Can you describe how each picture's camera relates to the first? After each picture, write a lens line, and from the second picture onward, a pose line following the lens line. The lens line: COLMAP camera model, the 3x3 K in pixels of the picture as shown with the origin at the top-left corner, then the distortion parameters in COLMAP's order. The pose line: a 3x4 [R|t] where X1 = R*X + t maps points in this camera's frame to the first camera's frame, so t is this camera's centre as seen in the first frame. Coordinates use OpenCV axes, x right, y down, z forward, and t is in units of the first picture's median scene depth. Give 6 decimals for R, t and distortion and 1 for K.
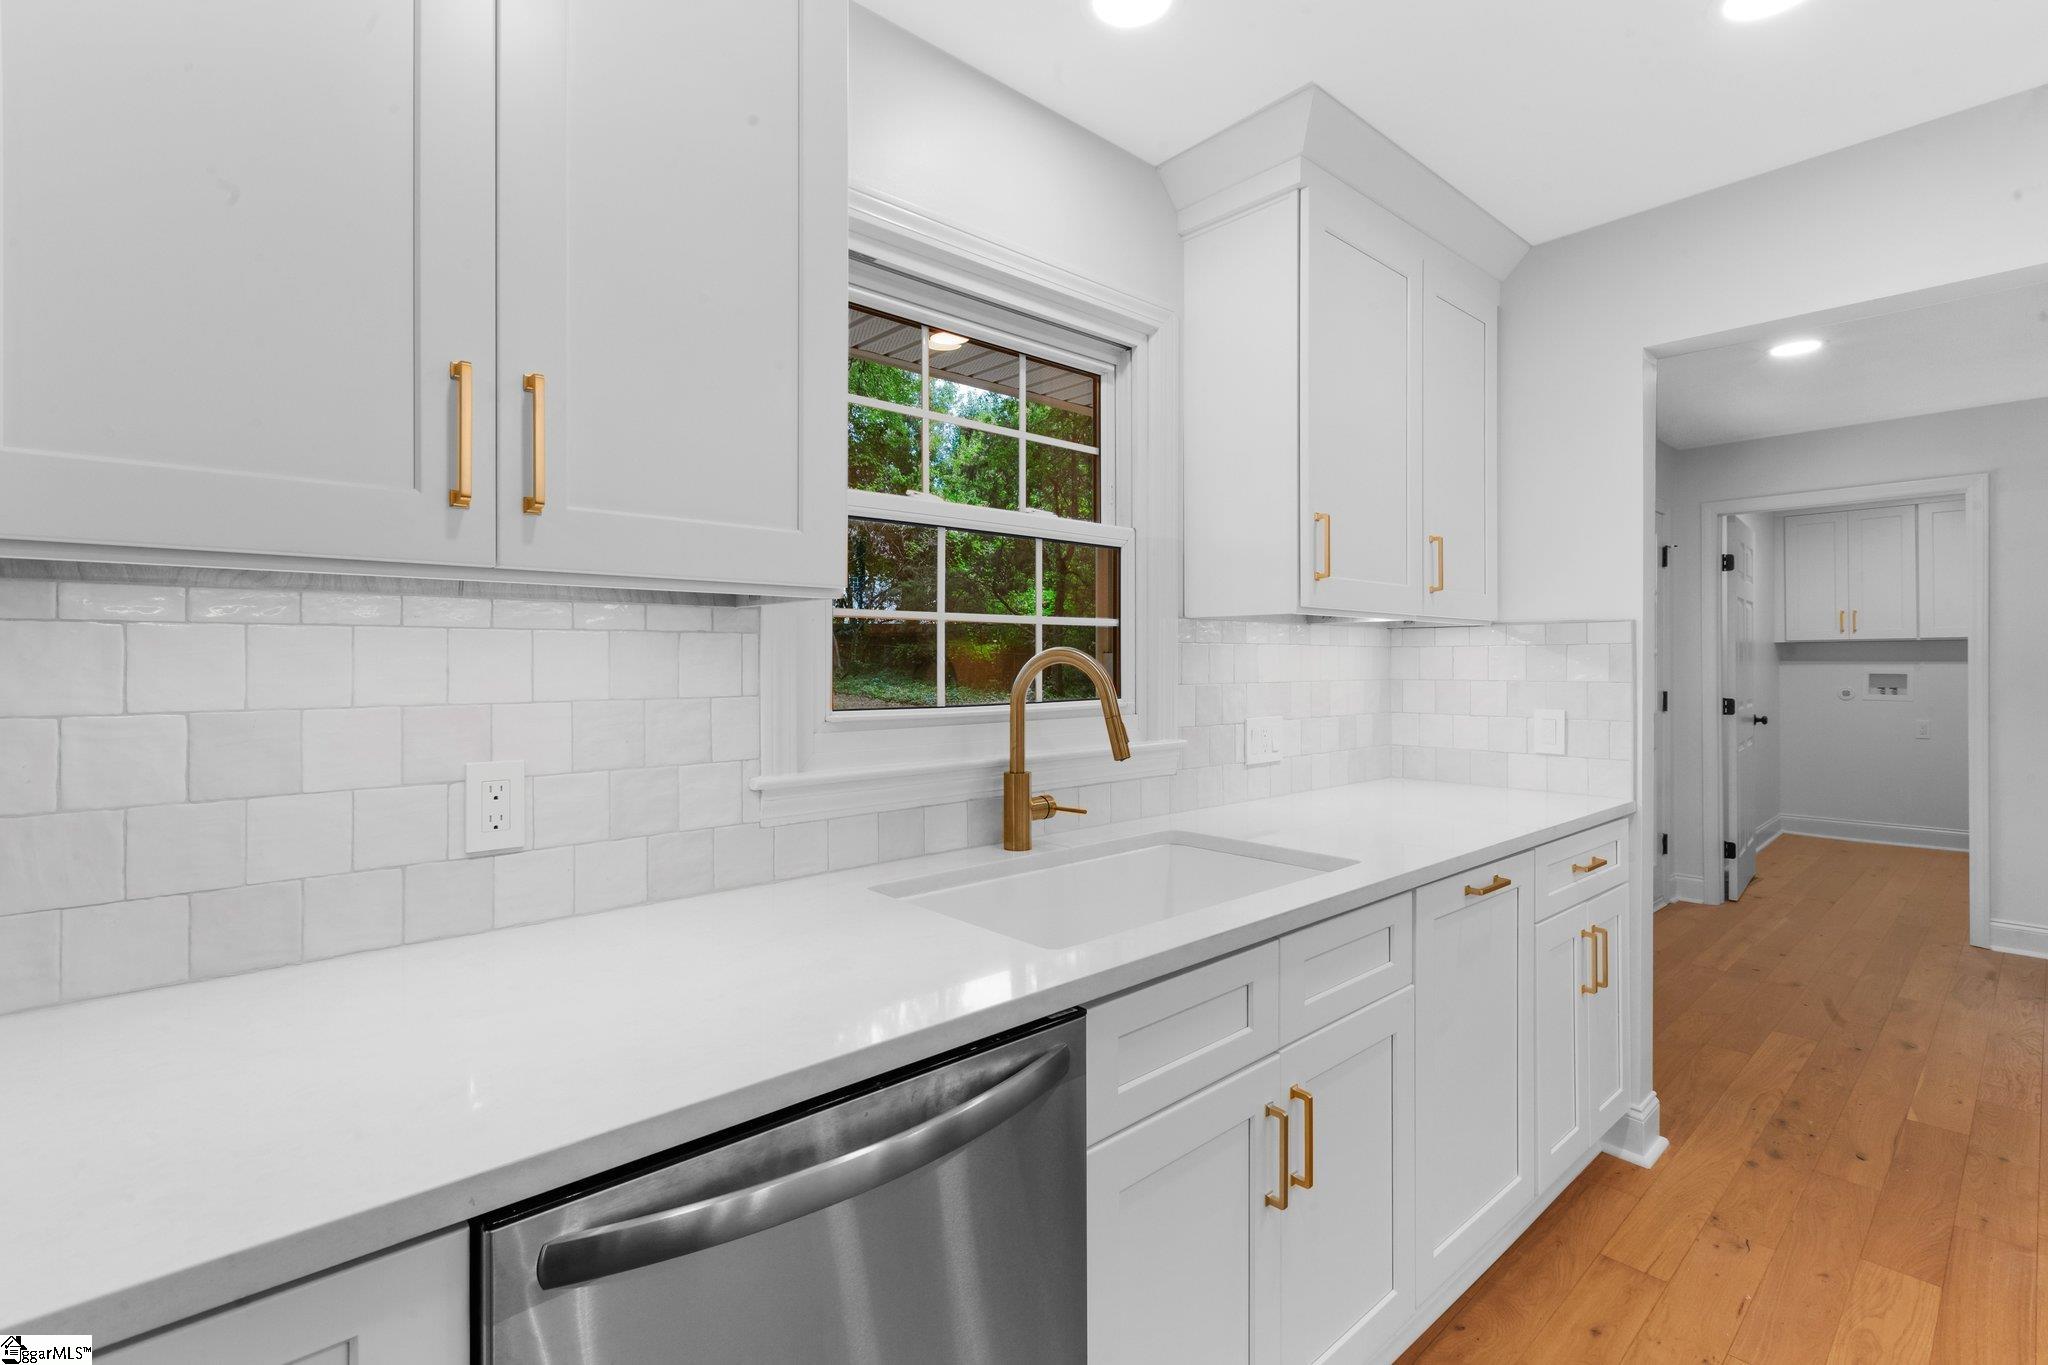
lens RADIAL K [[915.5, 0, 1014.2], [0, 915.5, 656.8], [0, 0, 1]] dist [-0.003650, -0.000022]
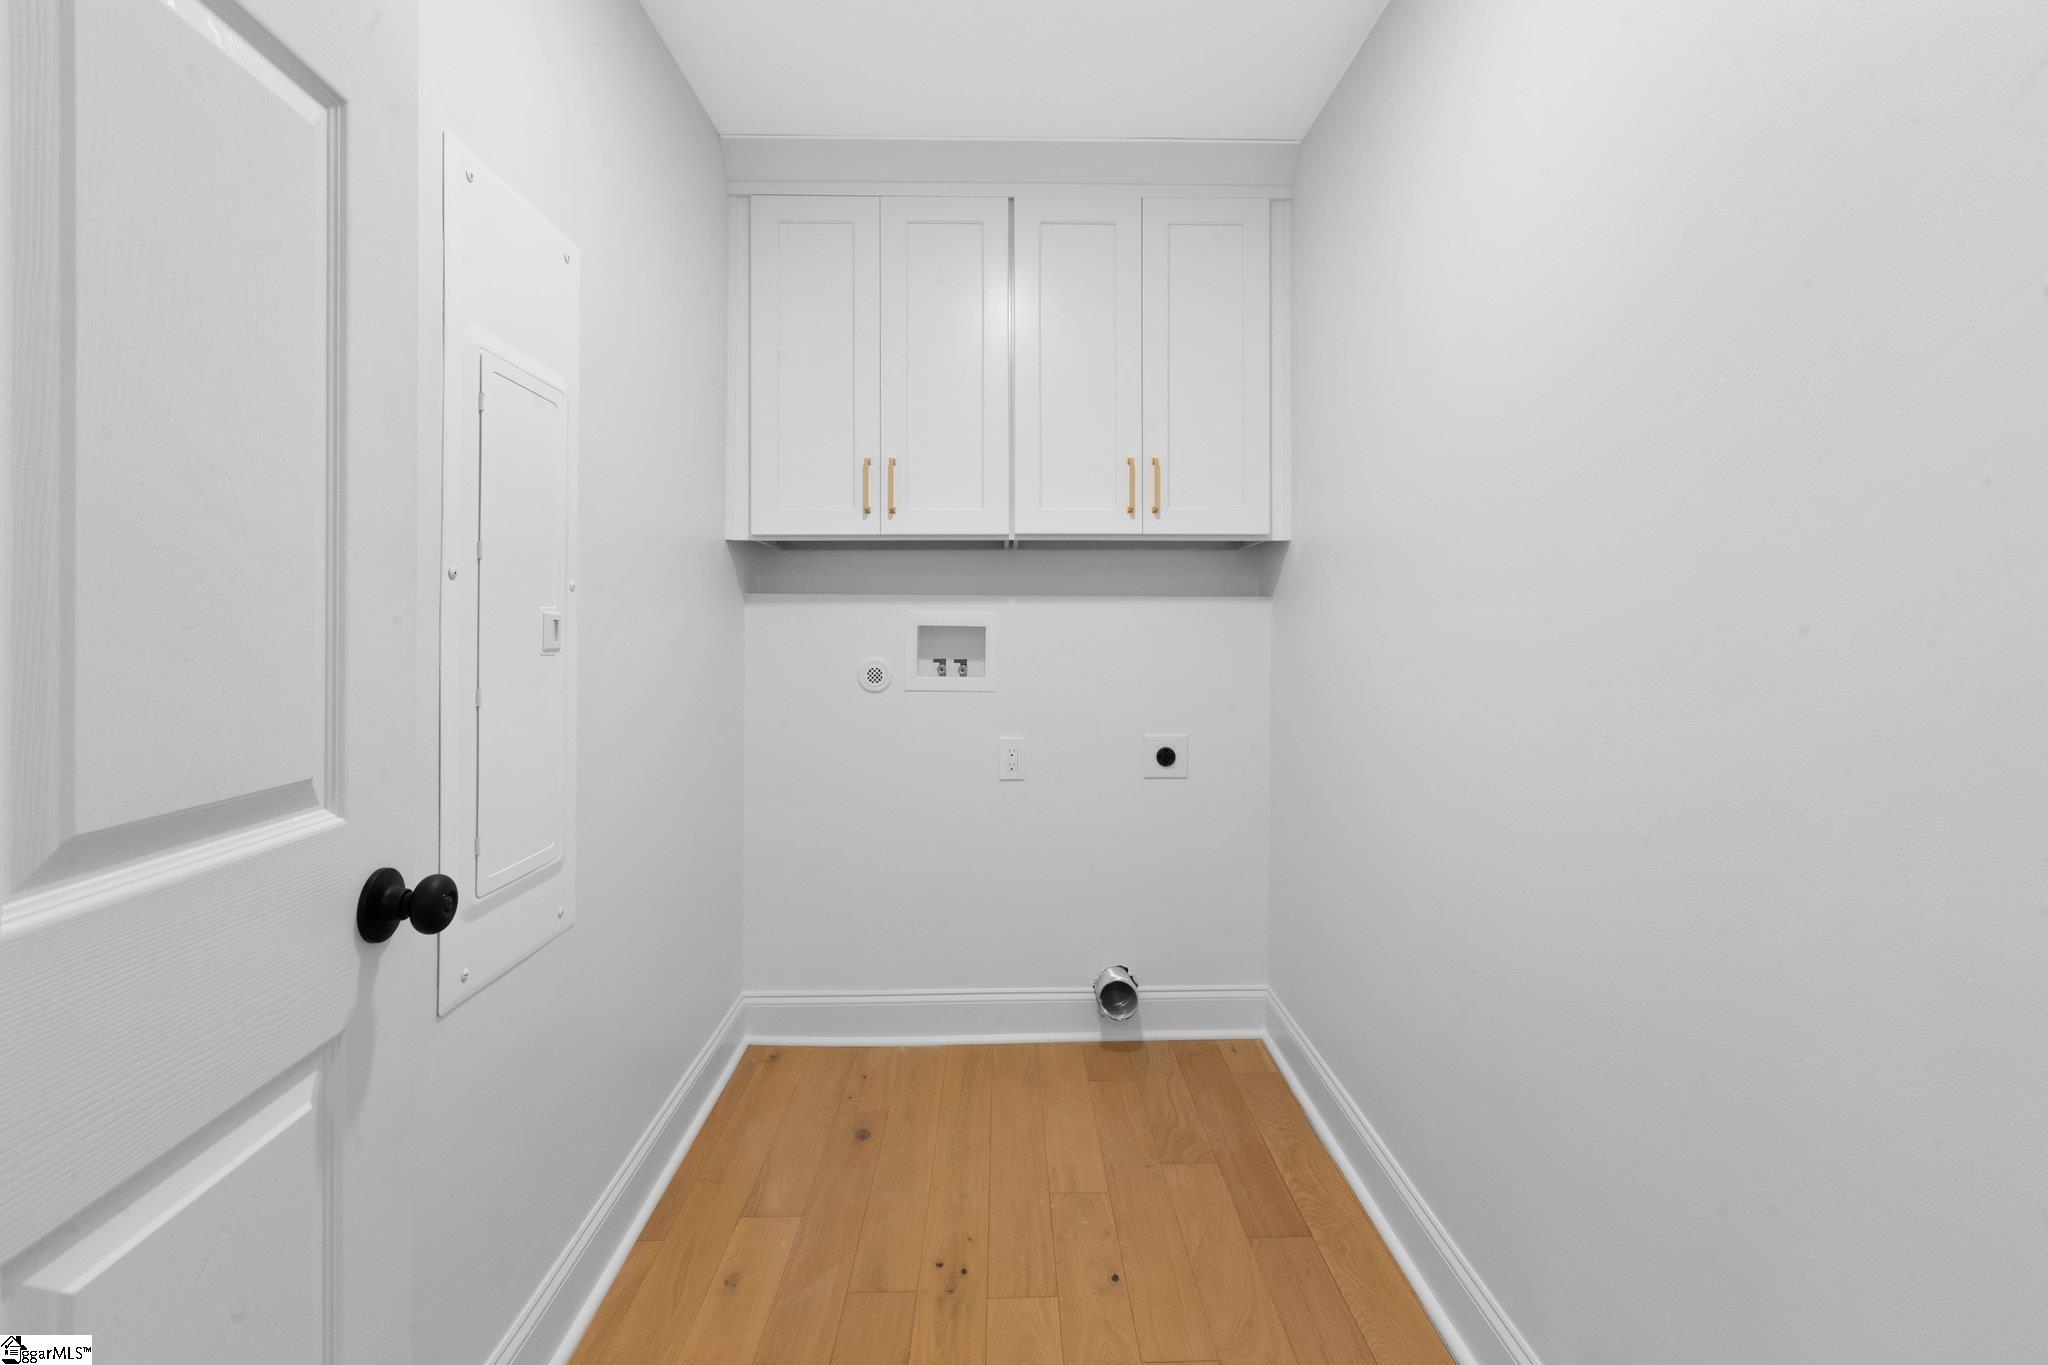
lens RADIAL K [[915.5, 0, 1014.2], [0, 915.5, 656.8], [0, 0, 1]] dist [-0.003650, -0.000022]
pose [[0.615543, -0.003785, 0.788095, 0.768427], [-0.010351, 0.999863, 0.012886, 0.031890], [-0.788036, -0.016089, 0.615419, 0.854803]]
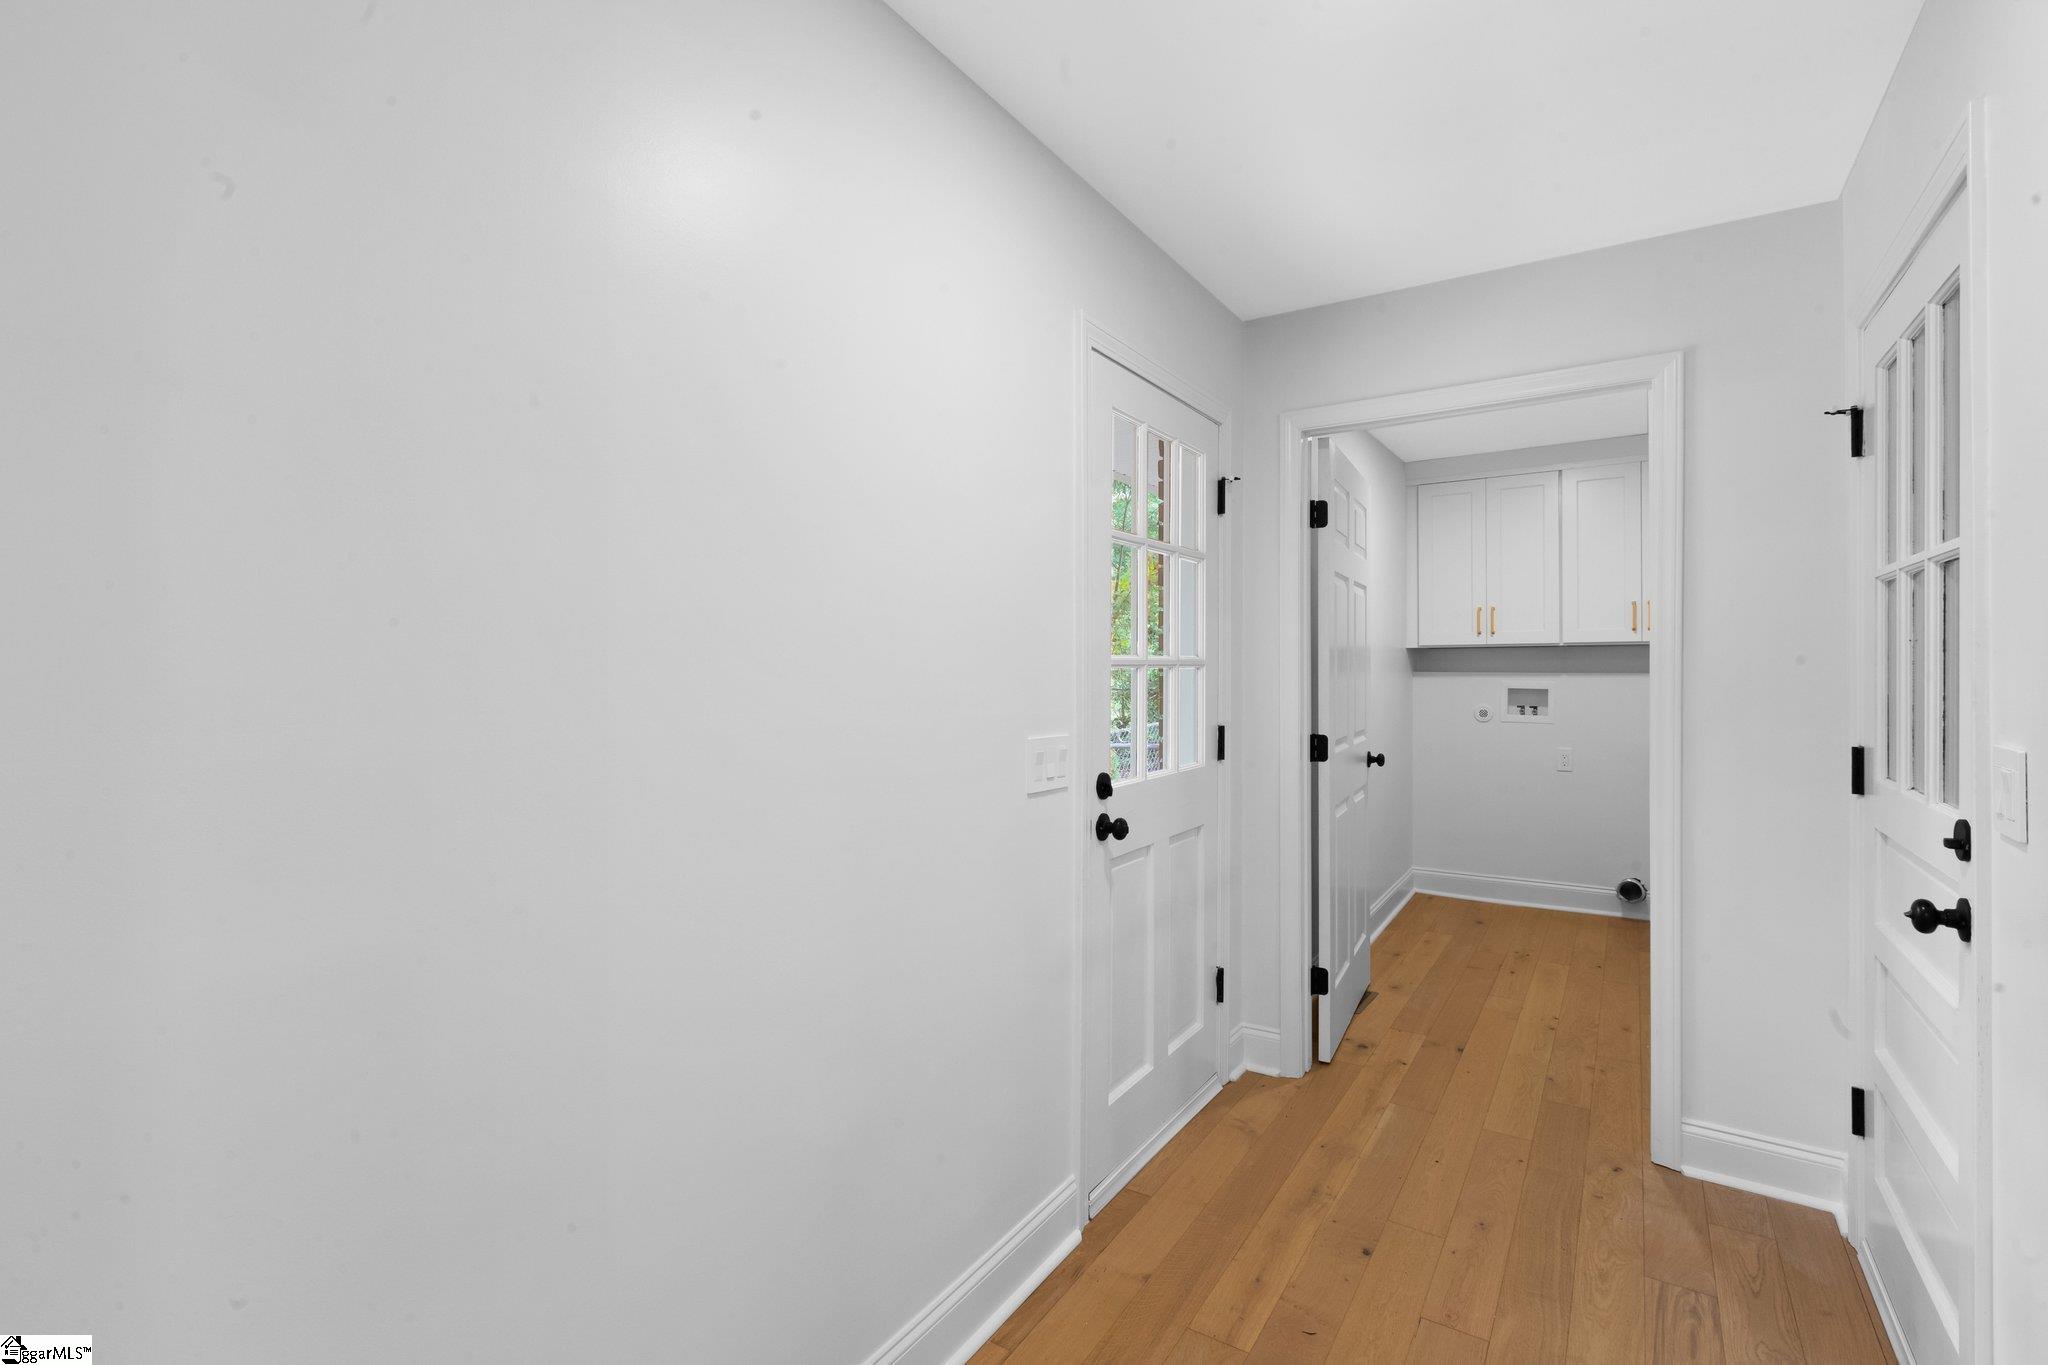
lens RADIAL K [[945.7, 0, 1002.1], [0, 945.7, 671.5], [0, 0, 1]] dist [0.006585, -0.000438]
pose [[0.965240, 0.001396, 0.261363, 0.362518], [-0.004122, 0.999943, 0.009885, -0.002535], [-0.261334, -0.010619, 0.965190, 0.390452]]
